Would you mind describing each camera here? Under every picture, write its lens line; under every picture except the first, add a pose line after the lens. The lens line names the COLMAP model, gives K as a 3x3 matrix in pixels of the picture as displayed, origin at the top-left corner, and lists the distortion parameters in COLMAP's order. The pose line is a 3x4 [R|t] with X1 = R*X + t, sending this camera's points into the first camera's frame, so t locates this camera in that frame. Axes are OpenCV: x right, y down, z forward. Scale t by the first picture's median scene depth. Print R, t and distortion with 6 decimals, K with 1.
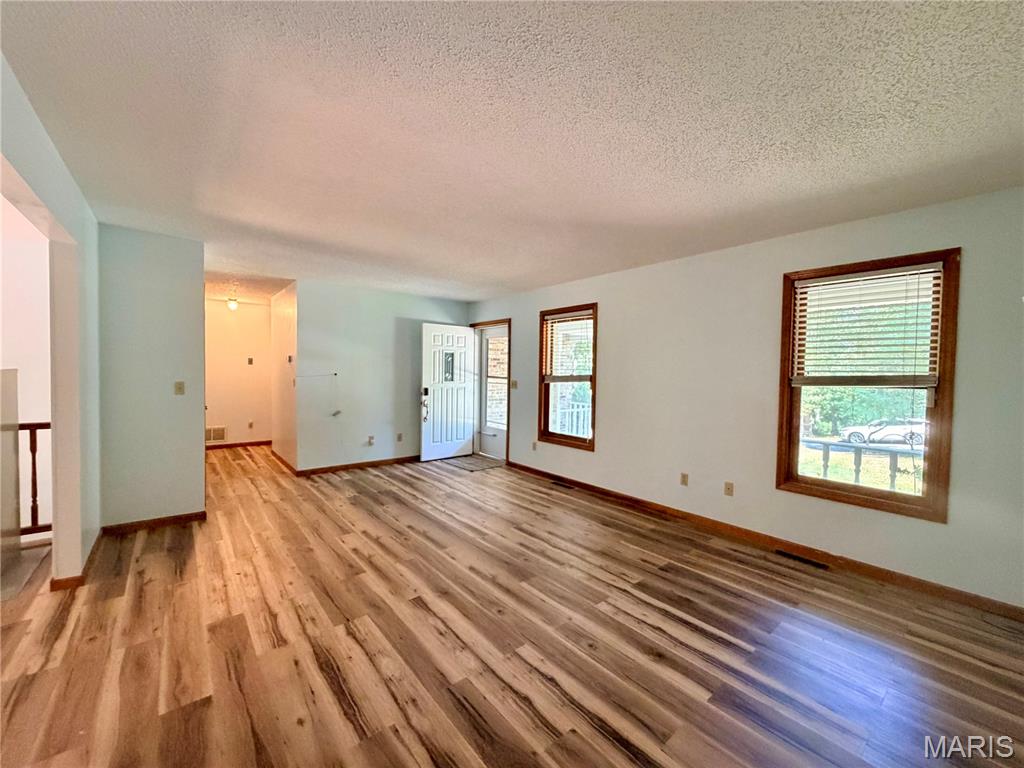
lens RADIAL K [[409.3, 0, 508.9], [0, 409.3, 383.6], [0, 0, 1]] dist [-0.000529, 0.000140]
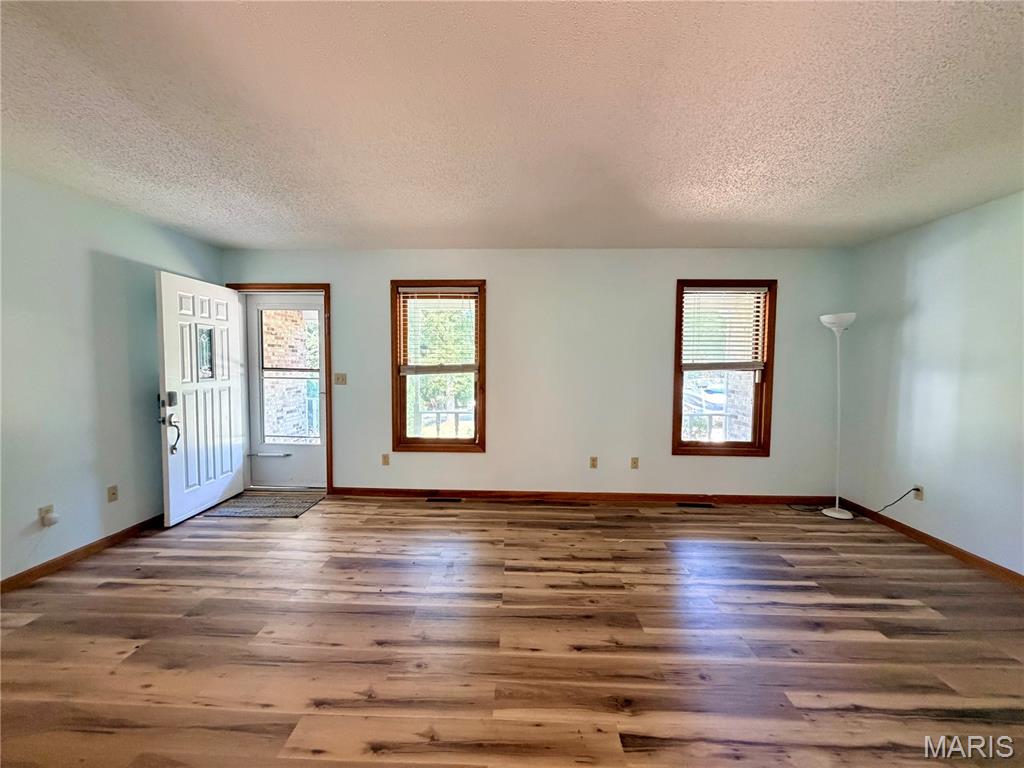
lens RADIAL K [[409.3, 0, 508.9], [0, 409.3, 383.6], [0, 0, 1]] dist [-0.000529, 0.000140]
pose [[0.657717, -0.050505, 0.751570, -0.493979], [0.025383, 0.998669, 0.044897, -0.021254], [-0.752838, -0.010452, 0.658123, 0.474272]]
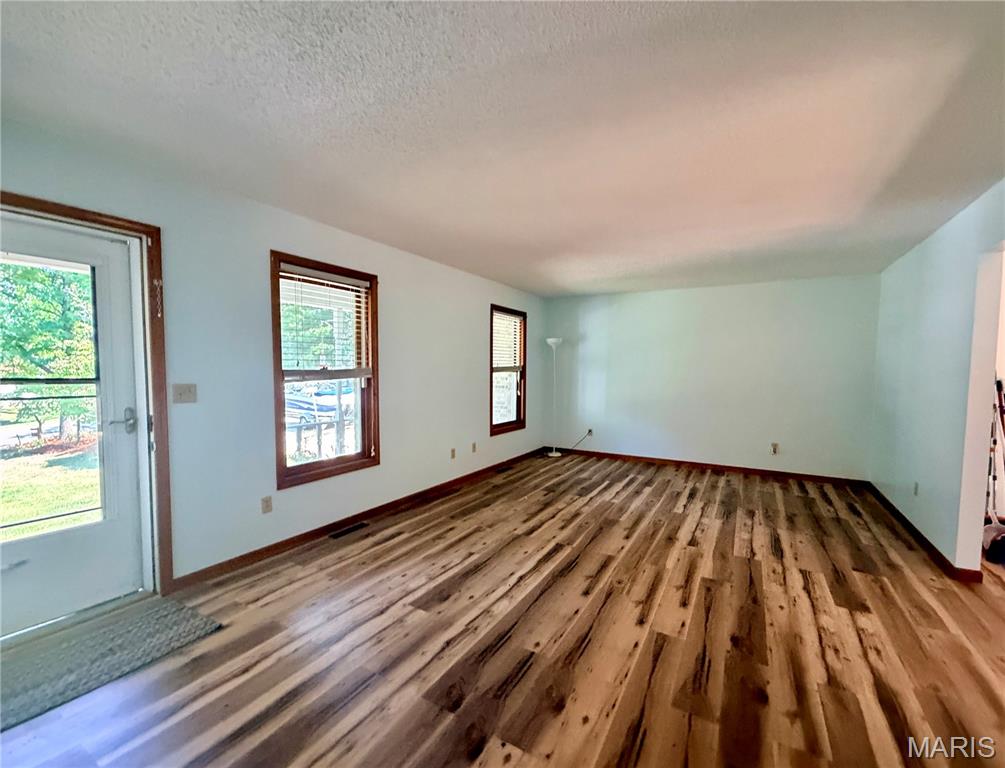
lens RADIAL K [[414.3, 0, 521.4], [0, 414.3, 404.8], [0, 0, 1]] dist [-0.000795, 0.000744]
pose [[-0.371860, -0.094746, 0.923441, -0.762119], [0.015379, 0.994012, 0.108179, -0.038867], [-0.928162, 0.054429, -0.368176, 1.254800]]
